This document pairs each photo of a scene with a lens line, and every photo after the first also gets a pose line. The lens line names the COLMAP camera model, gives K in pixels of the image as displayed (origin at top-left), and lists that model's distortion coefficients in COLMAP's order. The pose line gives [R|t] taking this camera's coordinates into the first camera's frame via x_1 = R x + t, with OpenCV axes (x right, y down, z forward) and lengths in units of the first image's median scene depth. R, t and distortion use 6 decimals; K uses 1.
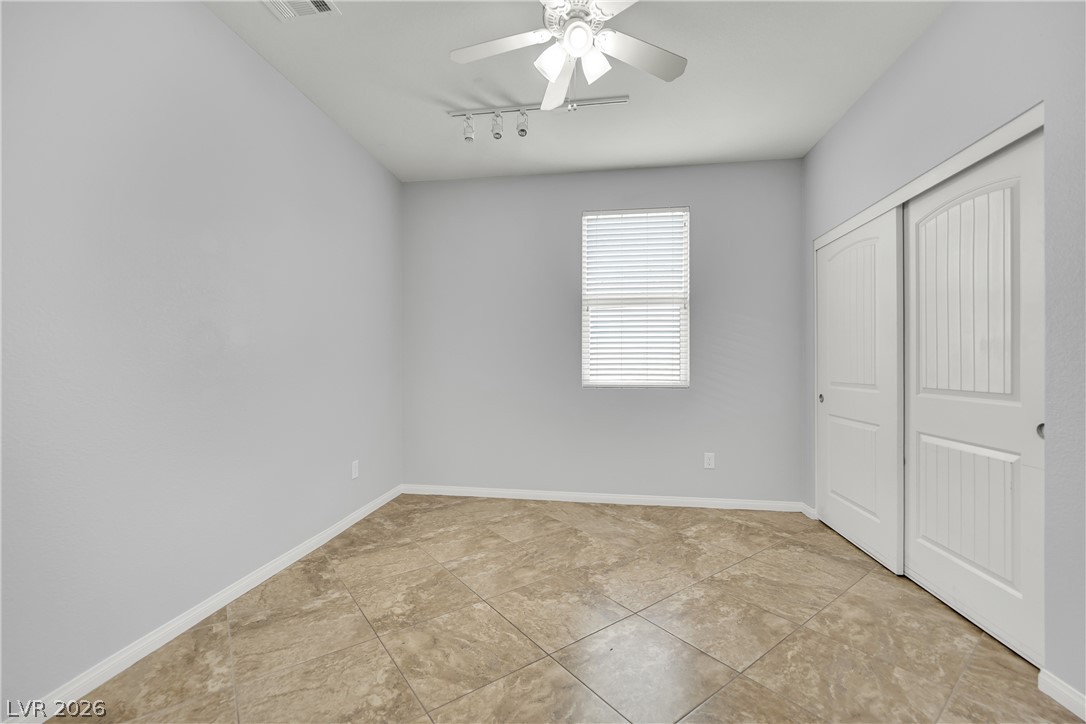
lens RADIAL K [[449.9, 0, 543.4], [0, 449.9, 363.8], [0, 0, 1]] dist [-0.014391, -0.000346]
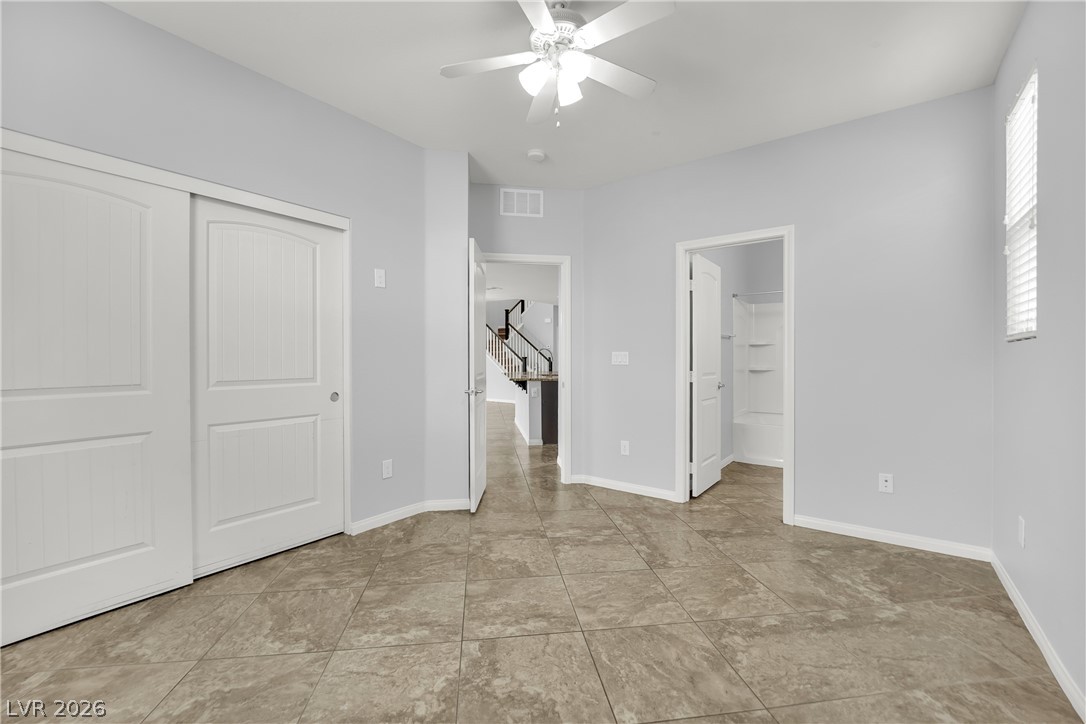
lens RADIAL K [[449.9, 0, 551.5], [0, 449.9, 356.1], [0, 0, 1]] dist [-0.014391, -0.000346]
pose [[-0.877359, 0.000360, 0.479835, -0.414237], [-0.000111, 1.000000, -0.000953, -0.006681], [-0.479835, -0.000890, -0.877358, 1.871142]]
